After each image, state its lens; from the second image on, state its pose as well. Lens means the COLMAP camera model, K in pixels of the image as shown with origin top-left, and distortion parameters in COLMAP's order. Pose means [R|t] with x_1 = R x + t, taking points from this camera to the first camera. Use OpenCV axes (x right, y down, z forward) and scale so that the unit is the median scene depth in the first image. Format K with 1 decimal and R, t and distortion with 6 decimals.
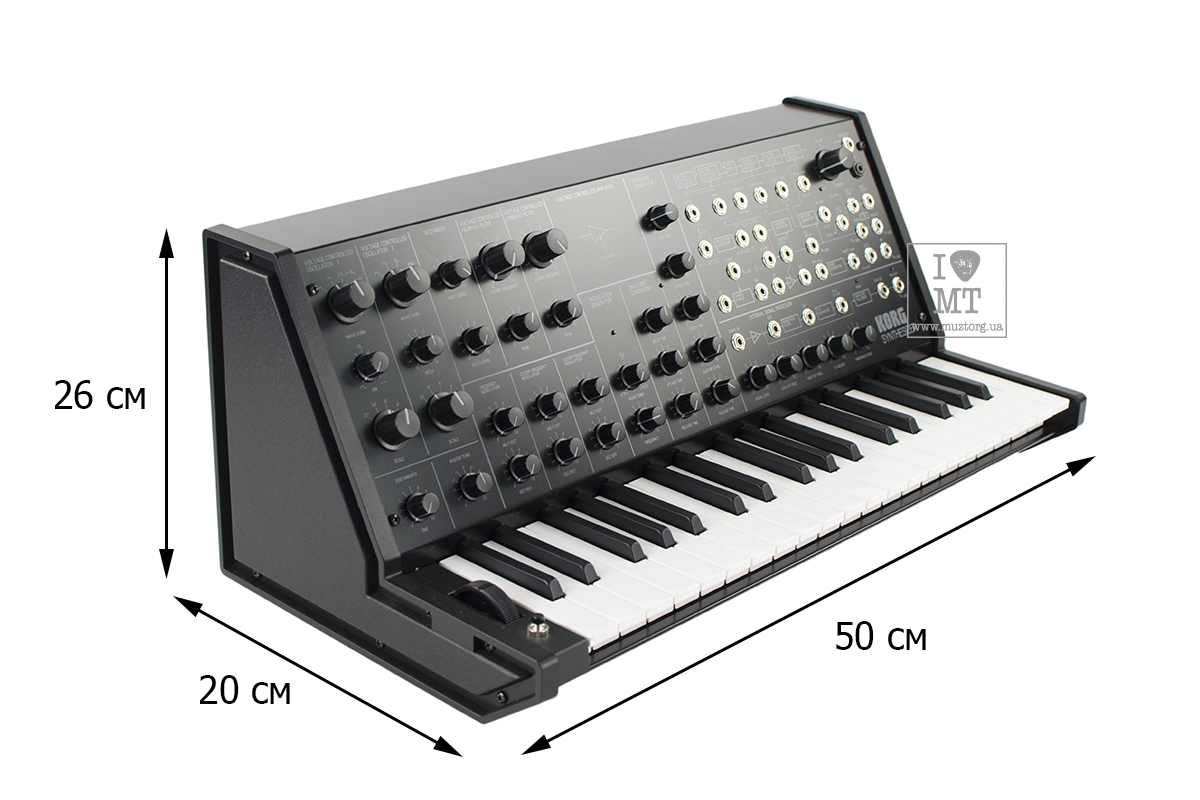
lens RADIAL K [[1796.7, 0, 598.4], [0, 1796.7, 399.7], [0, 0, 1]] dist [-0.173313, 0.000000]
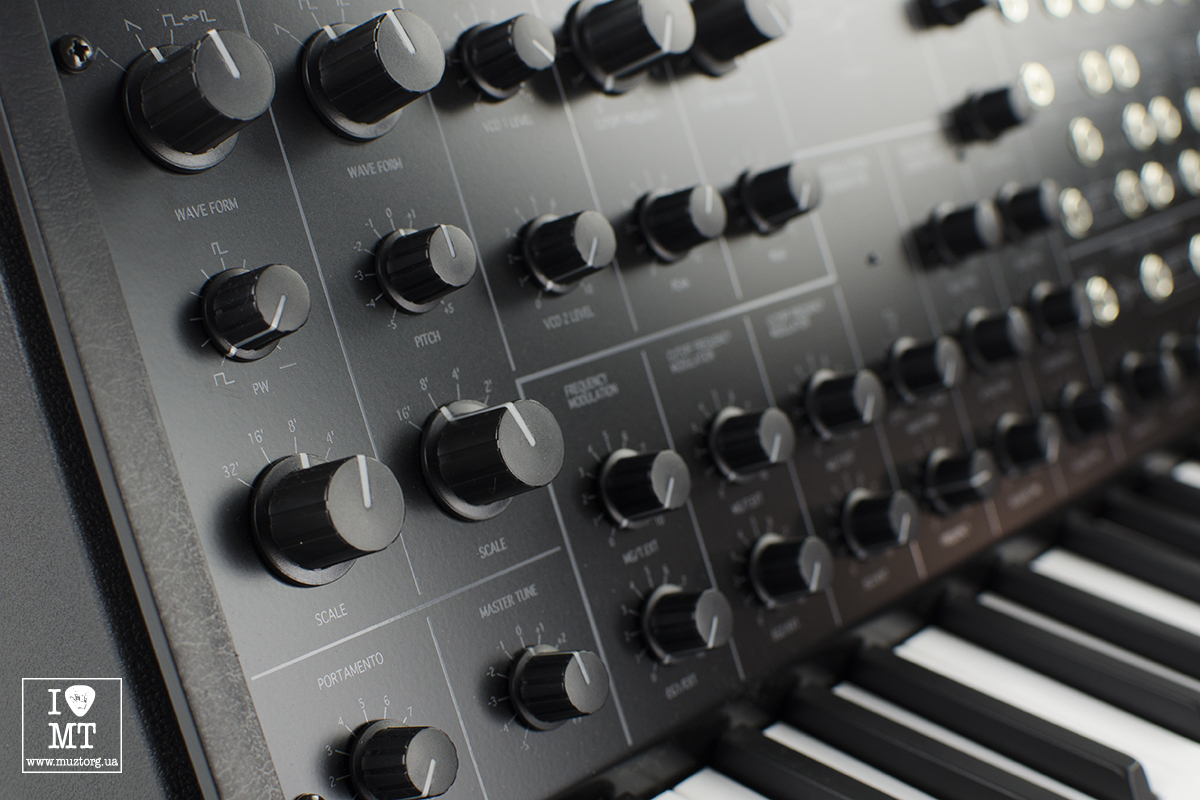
lens RADIAL K [[1796.7, 0, 602.9], [0, 1796.7, 399.0], [0, 0, 1]] dist [-0.173313, 0.000000]
pose [[0.996471, 0.040241, 0.073667, -0.080250], [-0.041100, 0.999103, 0.010175, -0.008441], [-0.073192, -0.013167, 0.997231, 0.623994]]
